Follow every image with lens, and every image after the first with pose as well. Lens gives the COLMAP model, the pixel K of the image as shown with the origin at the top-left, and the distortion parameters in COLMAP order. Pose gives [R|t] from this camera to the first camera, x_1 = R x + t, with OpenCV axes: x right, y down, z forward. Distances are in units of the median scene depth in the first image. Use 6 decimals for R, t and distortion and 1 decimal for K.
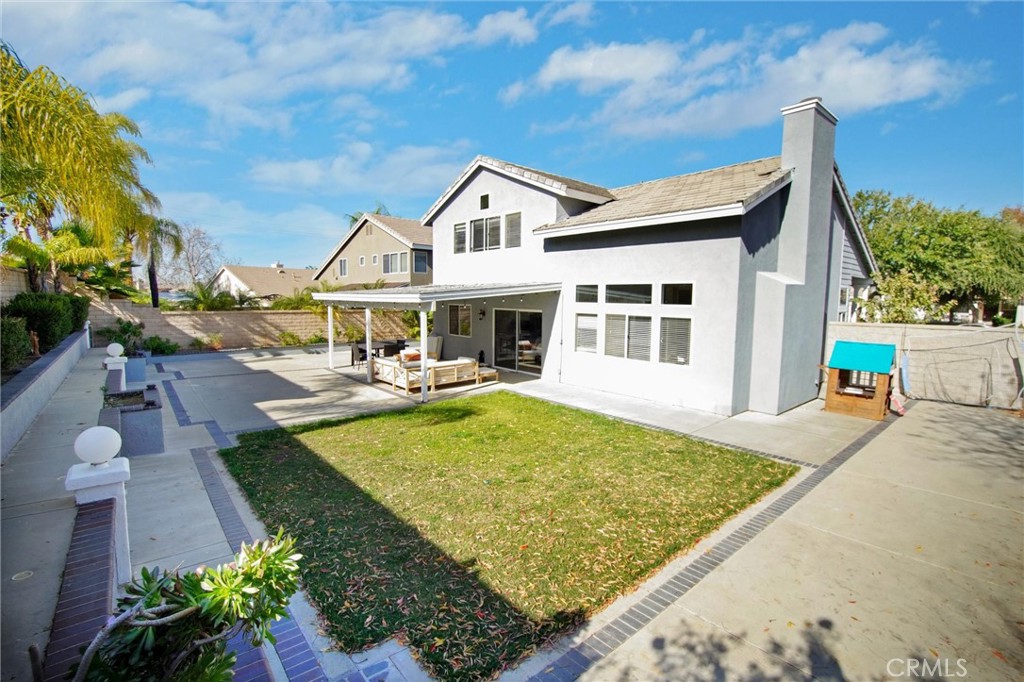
lens RADIAL K [[457.7, 0, 515.5], [0, 457.7, 341.0], [0, 0, 1]] dist [-0.040101, 0.008301]
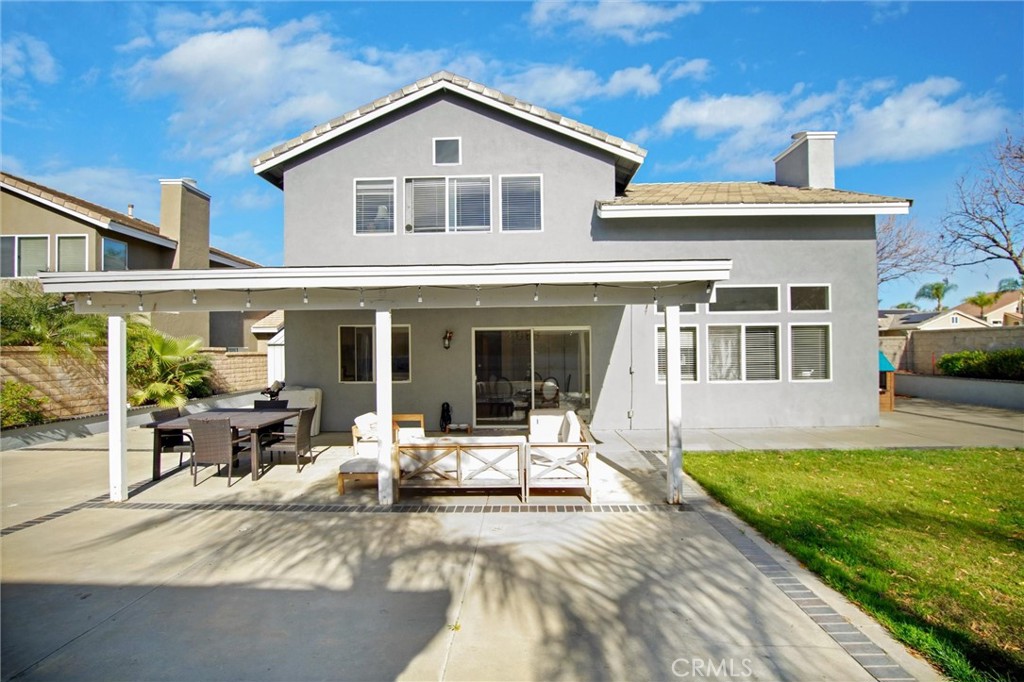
lens RADIAL K [[457.7, 0, 515.5], [0, 457.7, 341.0], [0, 0, 1]] dist [-0.040101, 0.008301]
pose [[0.683458, -0.024531, 0.729577, -0.580141], [0.091665, 0.994408, -0.052435, -0.024767], [-0.724211, 0.102713, 0.681885, 0.722625]]
